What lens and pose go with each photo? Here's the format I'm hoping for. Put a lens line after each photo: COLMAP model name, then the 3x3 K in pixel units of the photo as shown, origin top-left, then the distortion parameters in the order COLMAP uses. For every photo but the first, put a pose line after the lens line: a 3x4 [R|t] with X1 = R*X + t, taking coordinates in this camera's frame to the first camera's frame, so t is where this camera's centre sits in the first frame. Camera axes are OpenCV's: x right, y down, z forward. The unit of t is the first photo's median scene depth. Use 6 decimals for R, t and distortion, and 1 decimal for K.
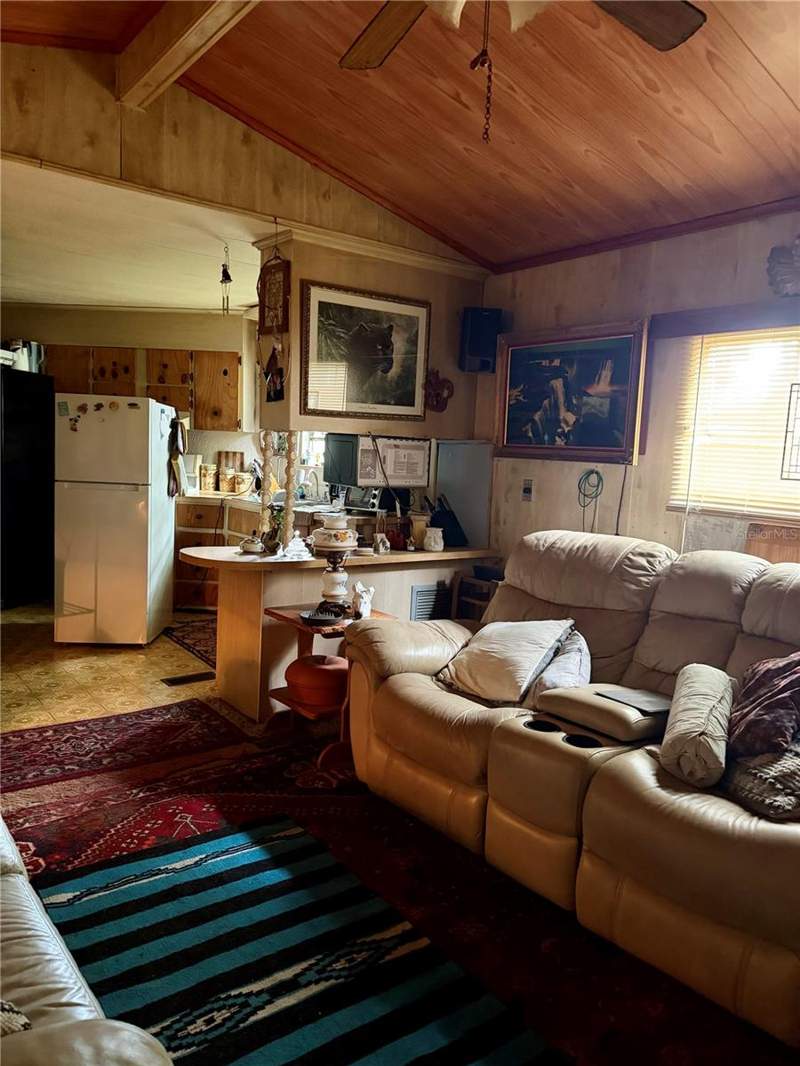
lens RADIAL K [[768.4, 0, 398.8], [0, 768.4, 533.5], [0, 0, 1]] dist [-0.000915, -0.000143]
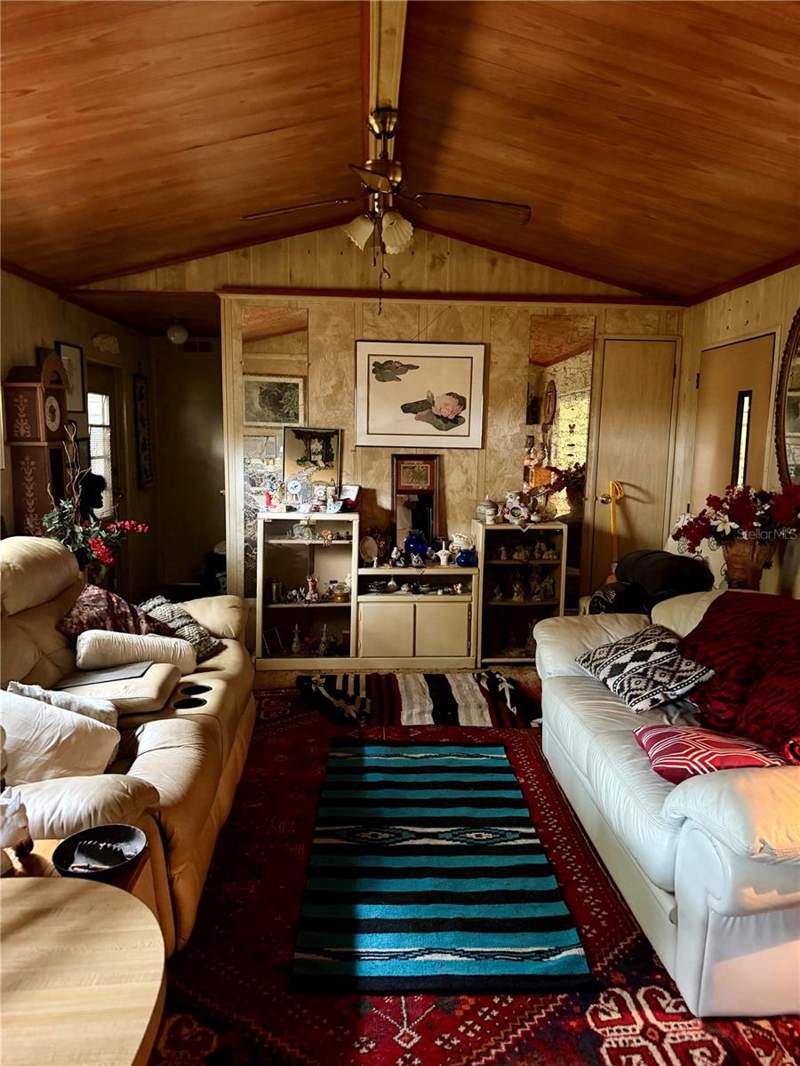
lens RADIAL K [[768.4, 0, 399.2], [0, 768.4, 535.6], [0, 0, 1]] dist [-0.000915, -0.000143]
pose [[-0.818658, -0.132666, 0.558748, -0.691760], [0.016203, 0.967228, 0.253392, -0.287588], [-0.574053, 0.216495, -0.789679, 1.667119]]
